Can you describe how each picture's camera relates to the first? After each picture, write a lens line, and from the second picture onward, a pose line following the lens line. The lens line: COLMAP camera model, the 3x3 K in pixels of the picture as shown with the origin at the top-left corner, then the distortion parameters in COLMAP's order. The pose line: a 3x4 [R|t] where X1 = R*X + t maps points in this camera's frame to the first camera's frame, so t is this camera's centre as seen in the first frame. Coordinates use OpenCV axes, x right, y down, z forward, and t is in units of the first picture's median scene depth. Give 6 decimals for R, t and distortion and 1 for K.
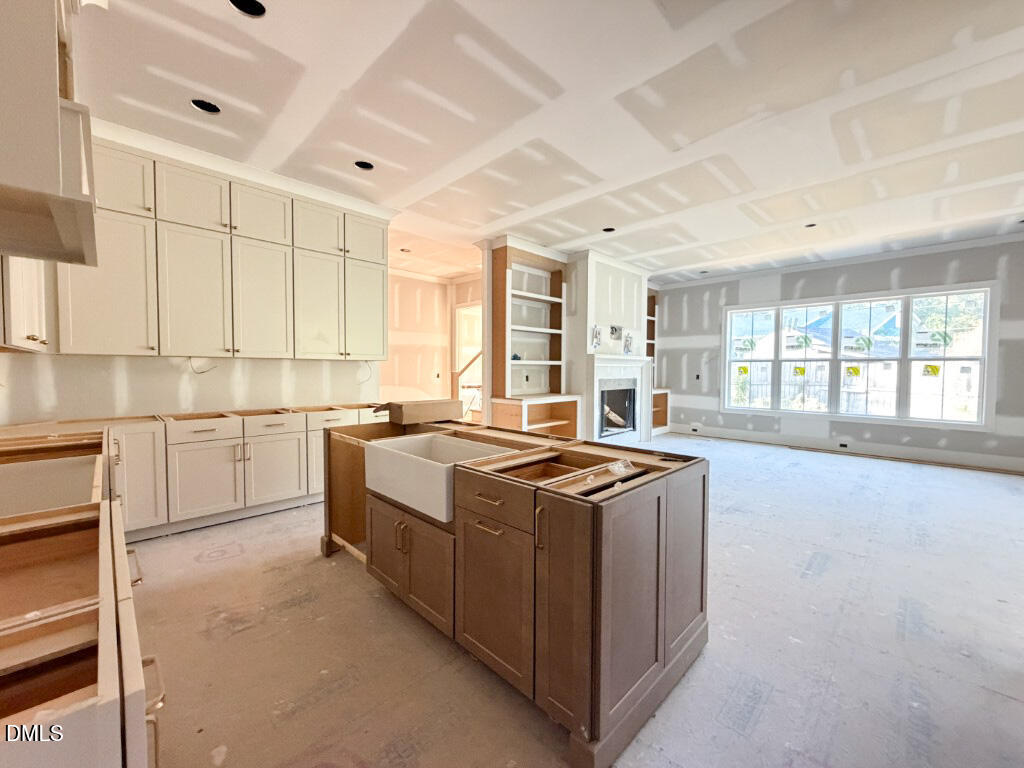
lens RADIAL K [[410.6, 0, 507.3], [0, 410.6, 383.6], [0, 0, 1]] dist [-0.001297, -0.000086]
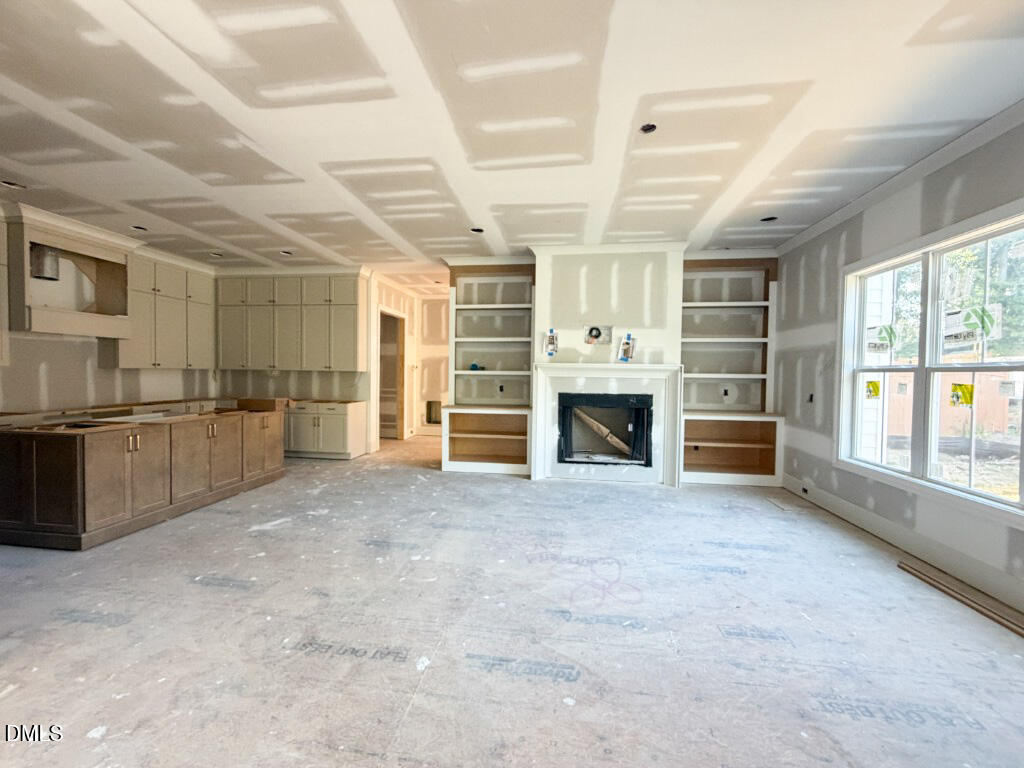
lens RADIAL K [[410.6, 0, 508.7], [0, 410.6, 383.4], [0, 0, 1]] dist [-0.001297, -0.000086]
pose [[0.603584, 0.023331, -0.796958, 0.825066], [-0.038481, 0.999259, 0.000109, -0.025055], [0.796370, 0.030602, 0.604035, 0.401349]]
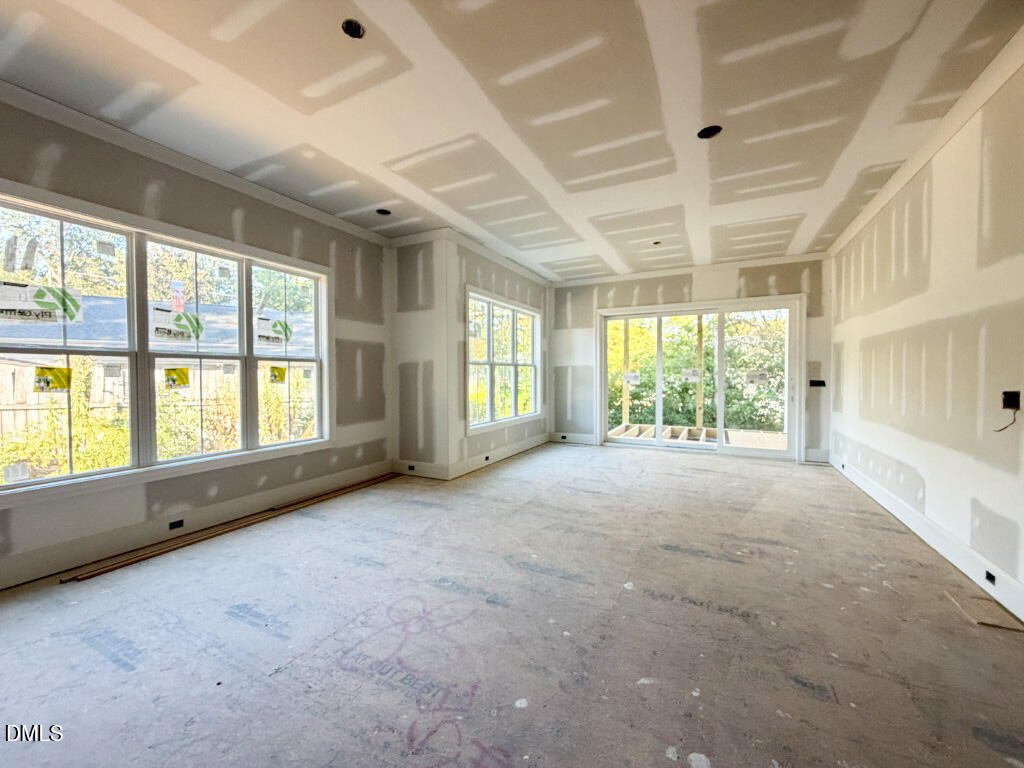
lens RADIAL K [[410.6, 0, 510.0], [0, 410.6, 384.9], [0, 0, 1]] dist [-0.001297, -0.000086]
pose [[-0.309533, -0.028539, 0.950460, 0.218893], [0.033374, 0.998608, 0.040853, -0.027302], [-0.950303, 0.044366, -0.308150, 0.760361]]
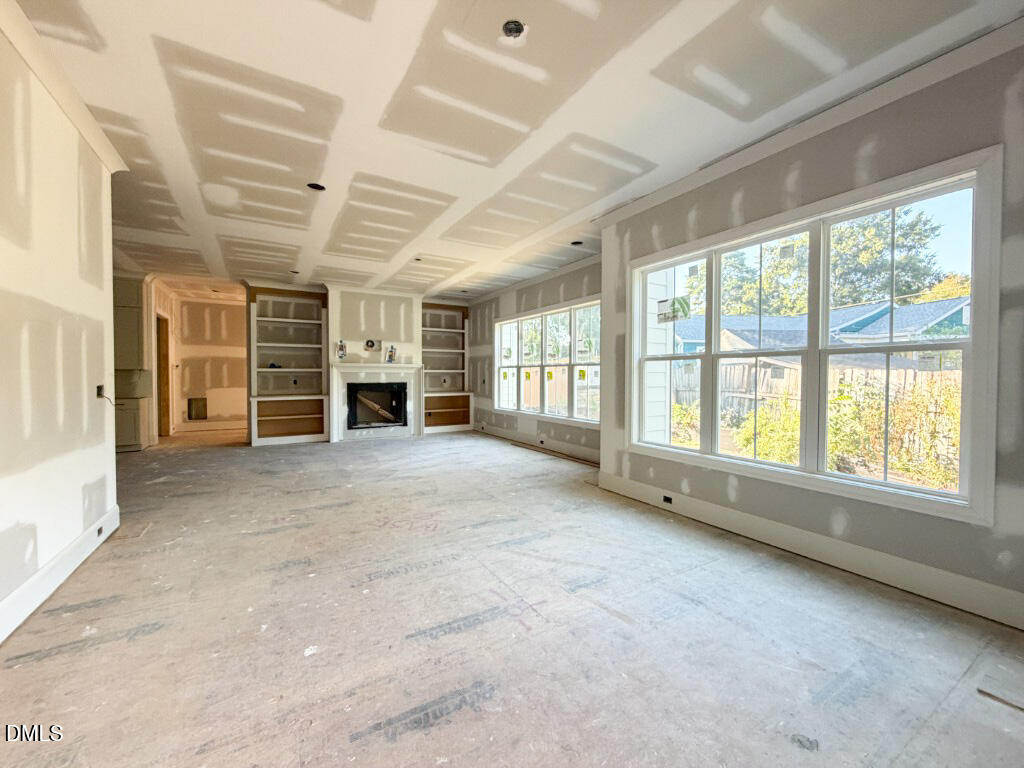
lens RADIAL K [[410.6, 0, 509.7], [0, 410.6, 384.5], [0, 0, 1]] dist [-0.001297, -0.000086]
pose [[0.969391, 0.001990, -0.245515, 1.011310], [-0.005675, 0.999882, -0.014299, 0.010083], [0.245457, 0.015255, 0.969287, -0.108581]]
